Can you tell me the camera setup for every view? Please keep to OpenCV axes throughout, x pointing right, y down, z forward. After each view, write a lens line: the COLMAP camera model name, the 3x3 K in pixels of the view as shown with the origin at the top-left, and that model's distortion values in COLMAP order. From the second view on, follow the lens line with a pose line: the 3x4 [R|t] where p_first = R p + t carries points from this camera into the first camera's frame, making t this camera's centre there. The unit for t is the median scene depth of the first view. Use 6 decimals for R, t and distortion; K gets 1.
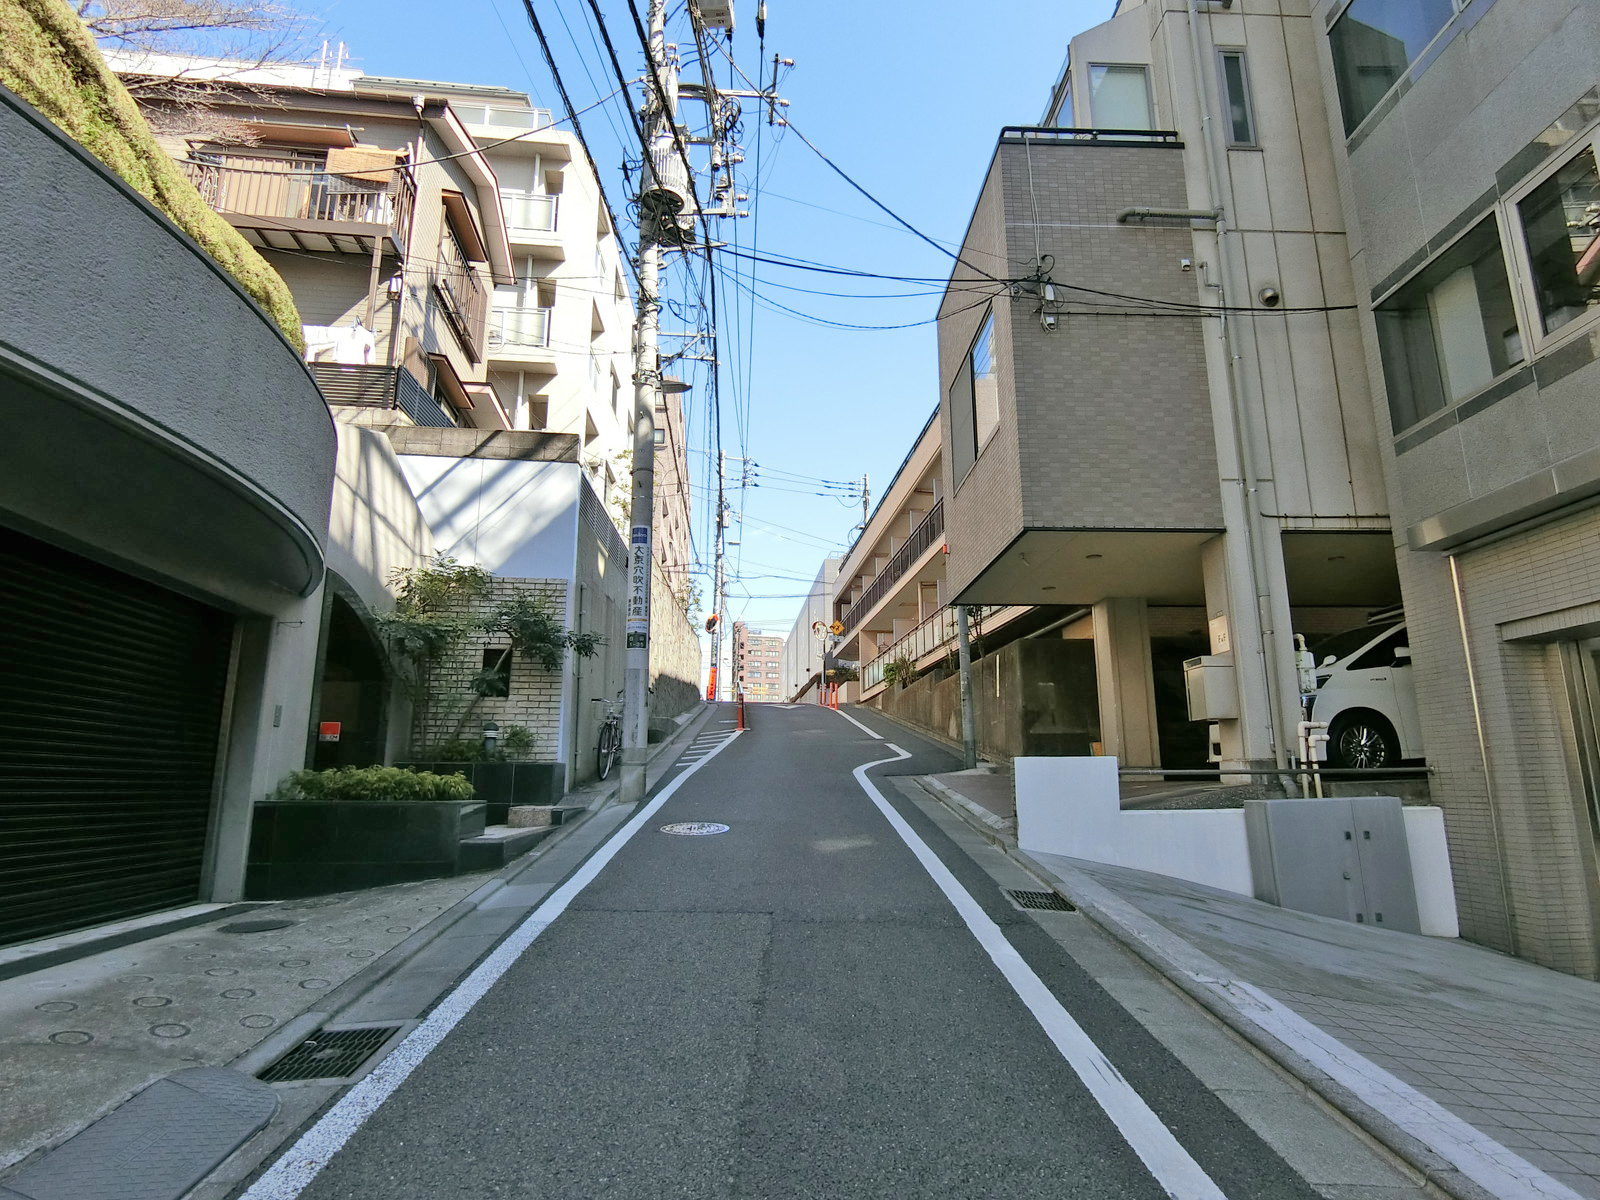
lens RADIAL K [[884.9, 0, 793.5], [0, 884.9, 600.4], [0, 0, 1]] dist [-0.004684, -0.005779]
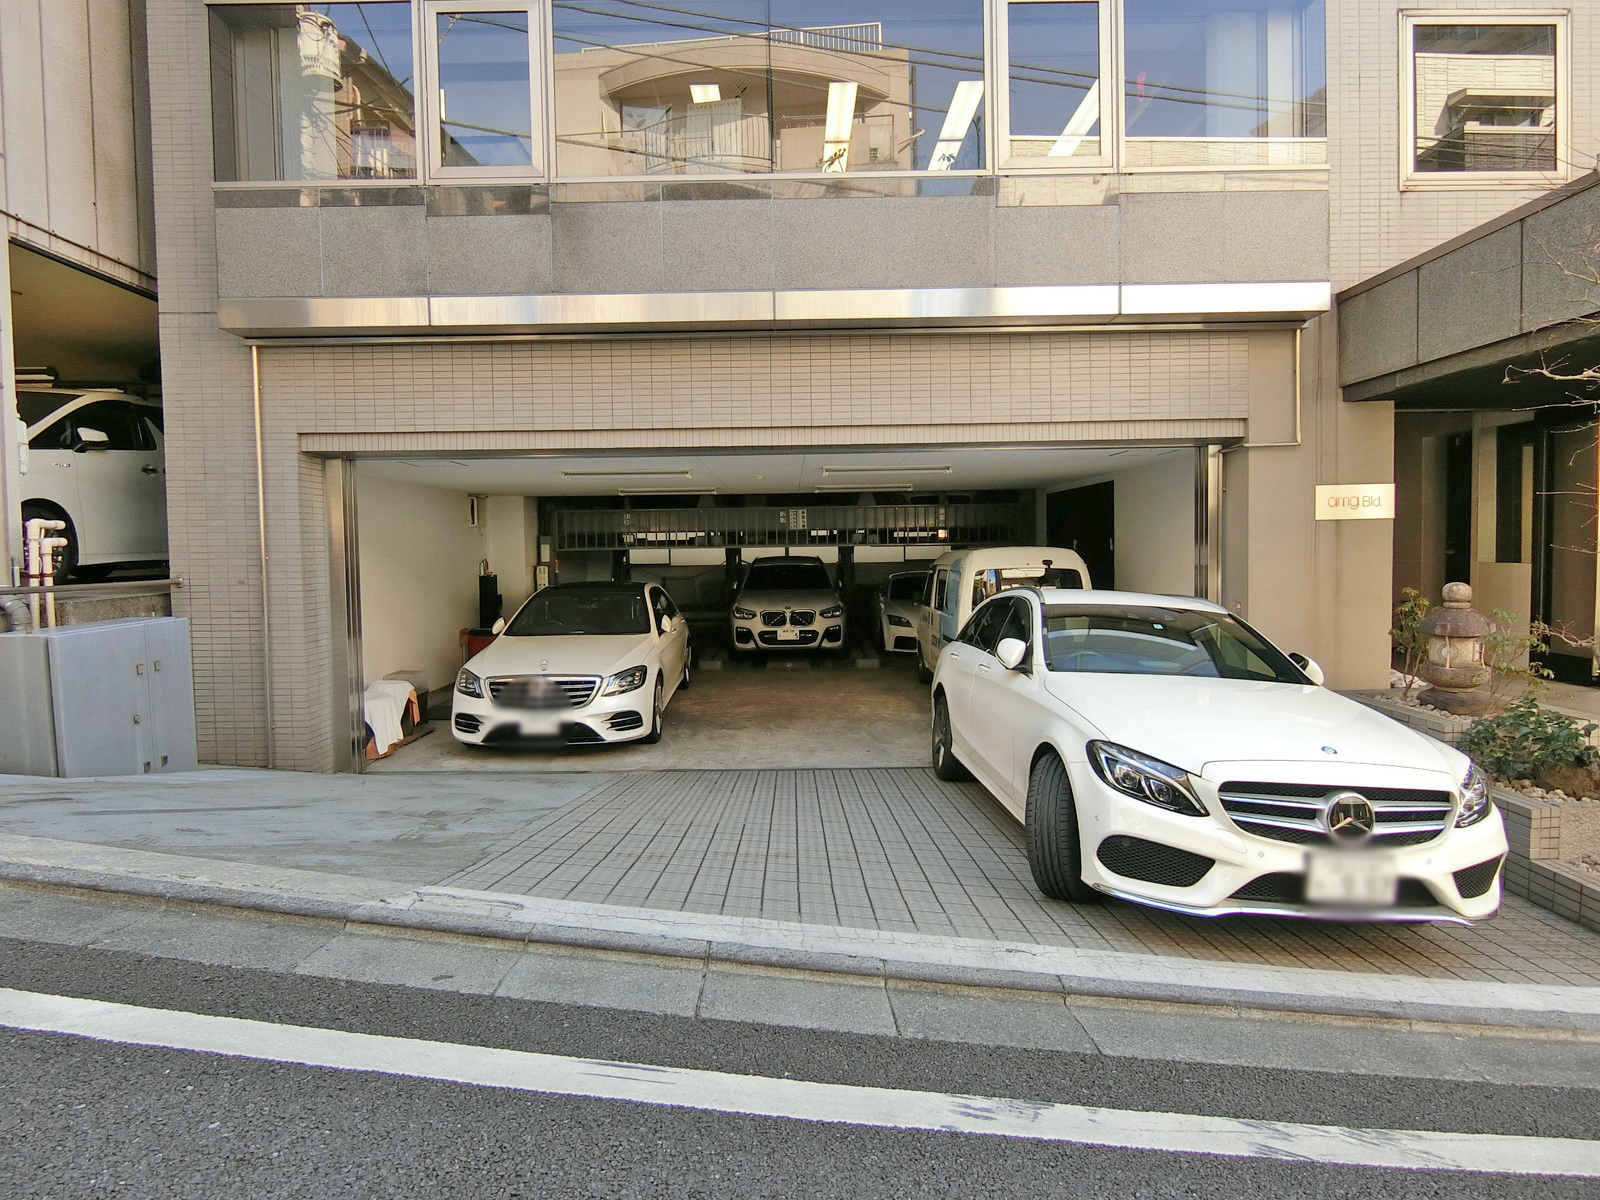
lens RADIAL K [[884.9, 0, 793.8], [0, 884.9, 602.0], [0, 0, 1]] dist [-0.004684, -0.005779]
pose [[0.011721, -0.055734, 0.998377, -0.154901], [-0.198129, 0.978520, 0.056952, 0.045353], [-0.980106, -0.198475, 0.000426, 0.441201]]
